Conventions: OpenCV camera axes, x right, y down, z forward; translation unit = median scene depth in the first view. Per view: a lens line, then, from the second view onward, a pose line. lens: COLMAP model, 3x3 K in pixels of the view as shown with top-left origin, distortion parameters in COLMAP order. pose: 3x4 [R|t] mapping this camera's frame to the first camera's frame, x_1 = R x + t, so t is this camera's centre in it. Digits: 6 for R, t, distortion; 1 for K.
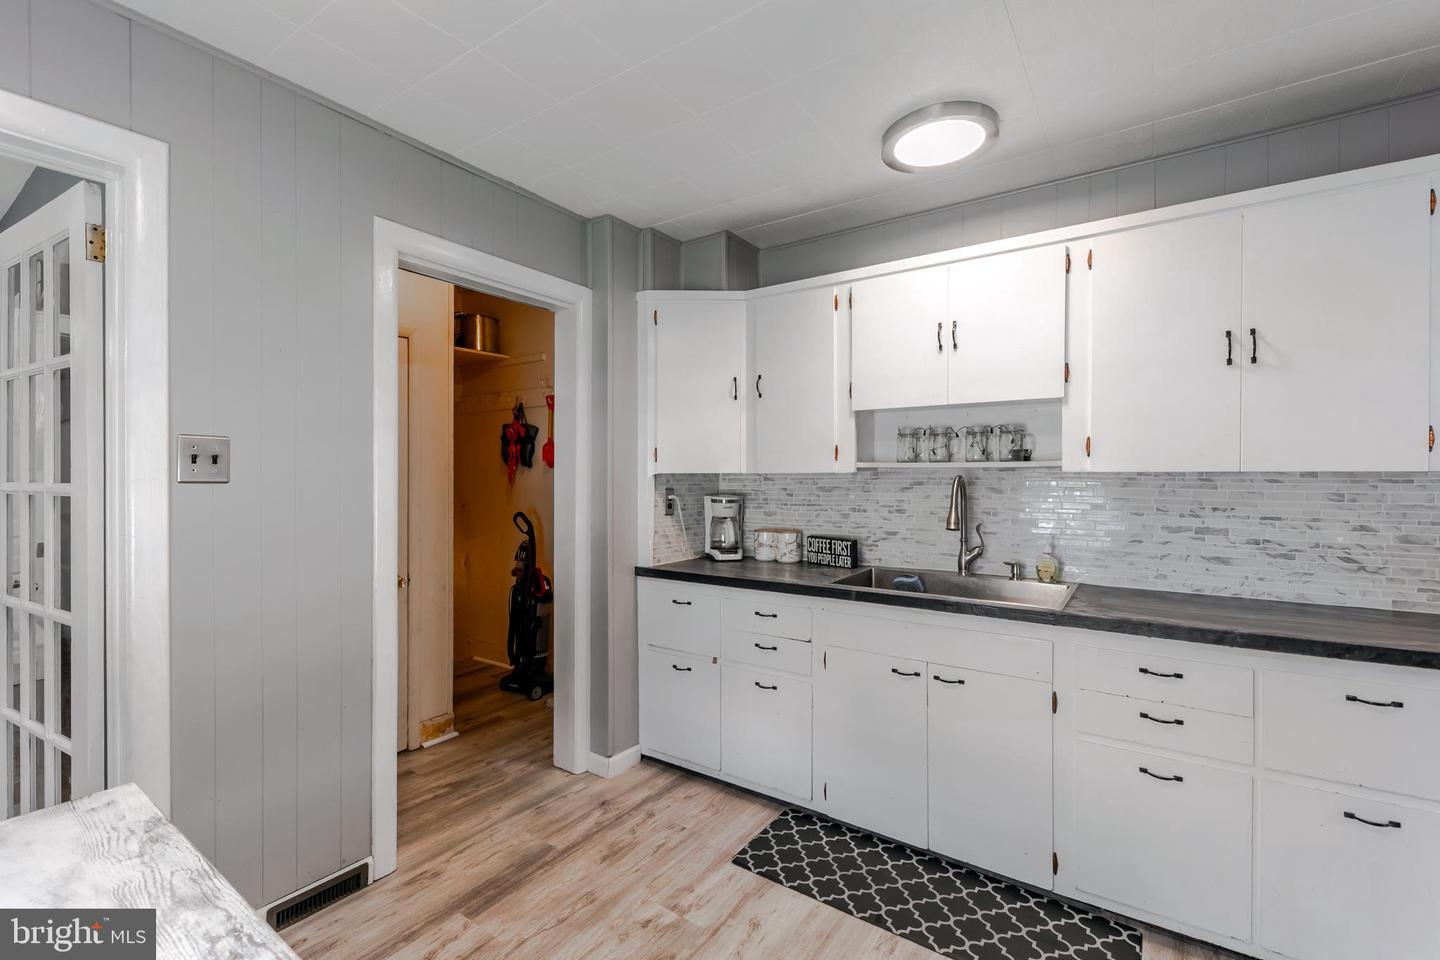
lens RADIAL K [[630.2, 0, 736.1], [0, 630.2, 482.5], [0, 0, 1]] dist [0.013906, -0.006664]
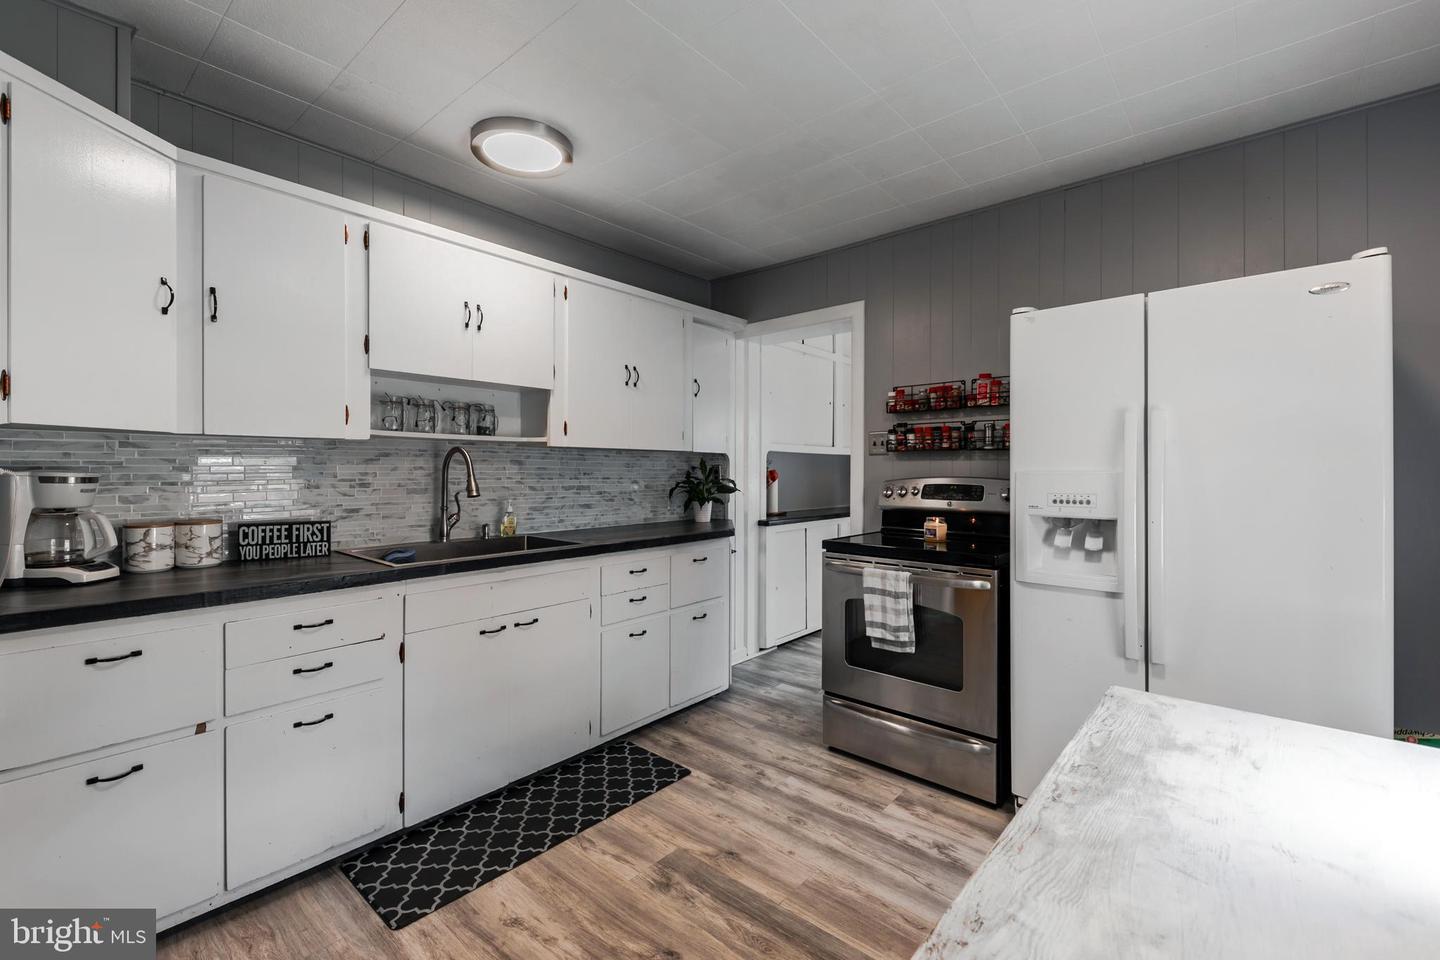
lens RADIAL K [[547.1, 0, 754.3], [0, 547.1, 470.1], [0, 0, 1]] dist [0.008954, -0.000083]
pose [[0.137966, -0.007982, 0.990405, -0.519024], [0.008167, 0.999943, 0.006921, 0.026885], [-0.990403, 0.007134, 0.138023, 0.392153]]
